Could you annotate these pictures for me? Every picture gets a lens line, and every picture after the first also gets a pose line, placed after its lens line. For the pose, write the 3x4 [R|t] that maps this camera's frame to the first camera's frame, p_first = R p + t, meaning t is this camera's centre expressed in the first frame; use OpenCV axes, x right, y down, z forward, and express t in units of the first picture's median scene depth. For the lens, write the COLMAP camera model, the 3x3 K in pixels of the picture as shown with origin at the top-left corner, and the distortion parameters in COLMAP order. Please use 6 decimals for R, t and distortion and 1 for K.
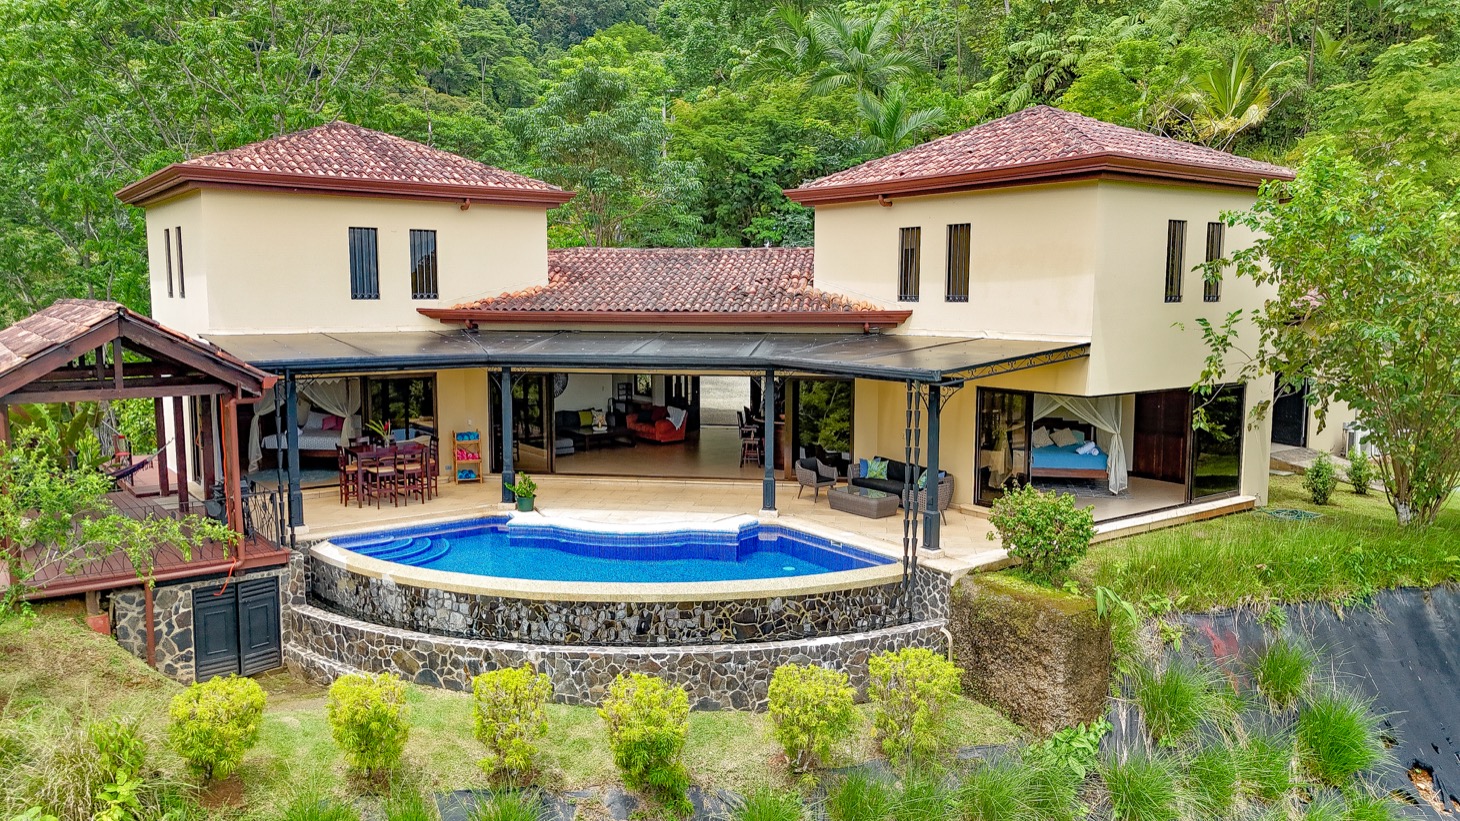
lens RADIAL K [[1047.2, 0, 733.8], [0, 1047.2, 409.6], [0, 0, 1]] dist [0.069473, -0.013243]
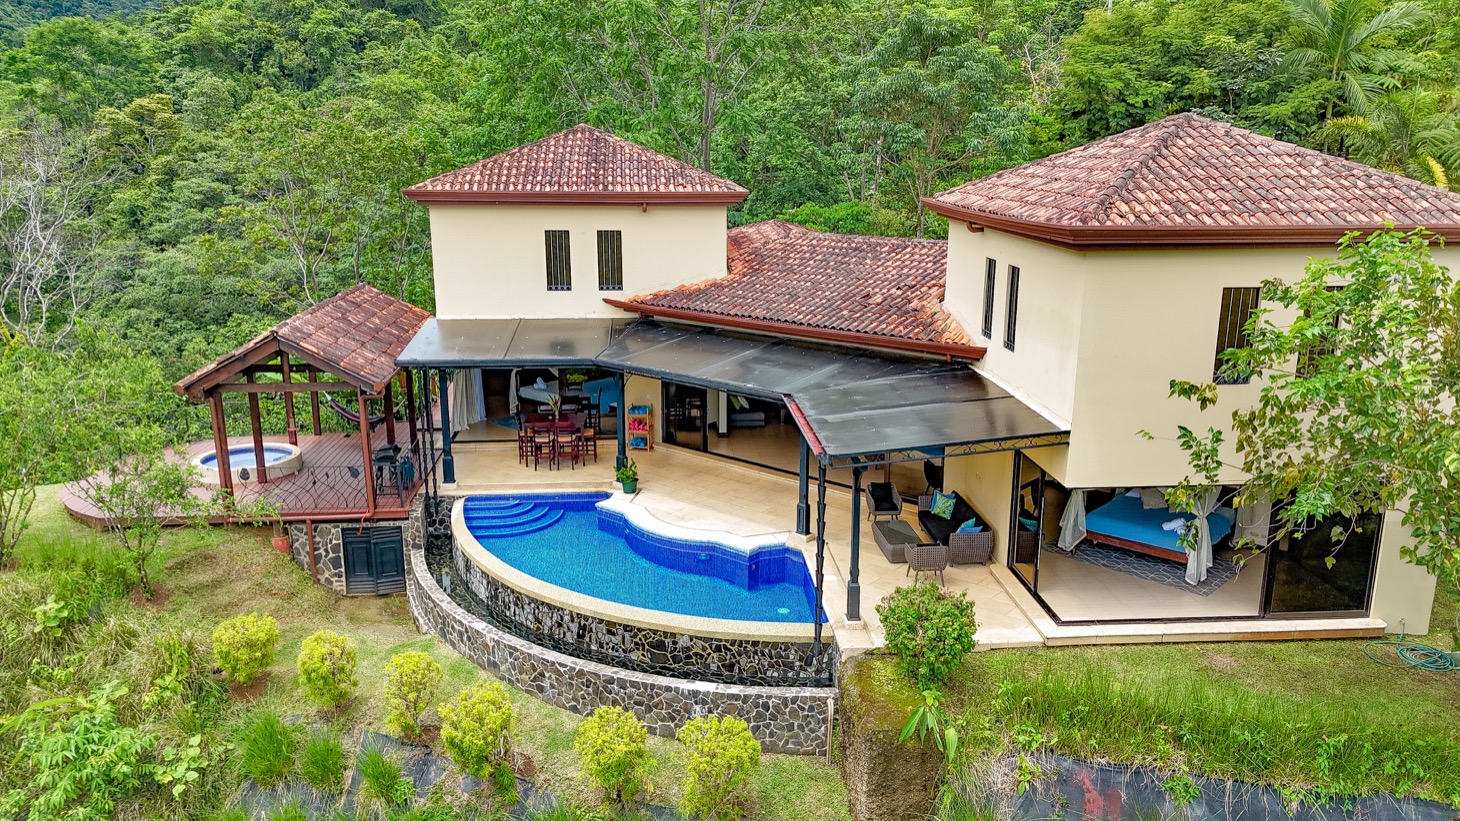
lens RADIAL K [[1047.2, 0, 763.2], [0, 1047.2, 412.0], [0, 0, 1]] dist [0.069473, -0.013243]
pose [[0.855464, 0.131013, -0.501016, 0.594541], [-0.062582, 0.986533, 0.151116, -0.209555], [0.514067, -0.097920, 0.852143, 0.118794]]
